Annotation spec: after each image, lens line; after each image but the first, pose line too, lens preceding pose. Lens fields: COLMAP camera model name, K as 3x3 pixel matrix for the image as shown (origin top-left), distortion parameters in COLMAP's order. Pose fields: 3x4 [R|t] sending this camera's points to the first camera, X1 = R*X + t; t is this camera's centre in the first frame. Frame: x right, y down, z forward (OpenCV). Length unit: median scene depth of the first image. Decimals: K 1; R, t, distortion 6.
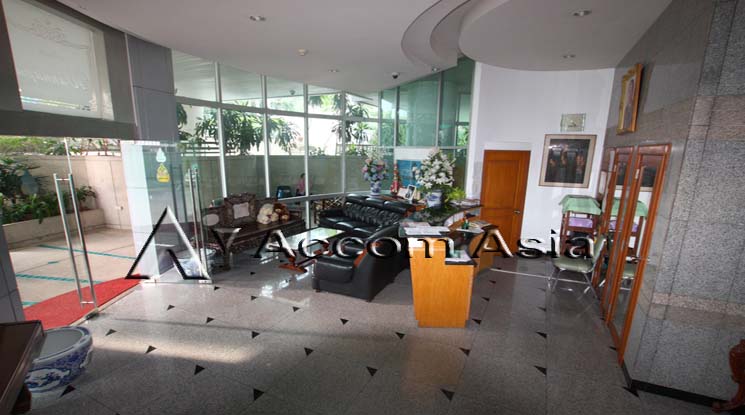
lens RADIAL K [[298.0, 0, 372.5], [0, 298.0, 207.5], [0, 0, 1]] dist [-0.022616, -0.000368]
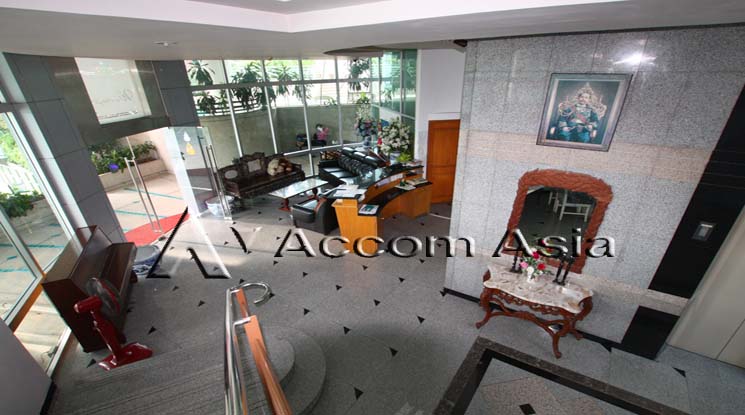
lens RADIAL K [[291.3, 0, 381.7], [0, 291.3, 208.6], [0, 0, 1]] dist [-0.019434, 0.000063]
pose [[0.992262, 0.025880, -0.121434, 0.311934], [0.004055, 0.970759, 0.240023, -0.119616], [0.124095, -0.238659, 0.963142, -0.256820]]
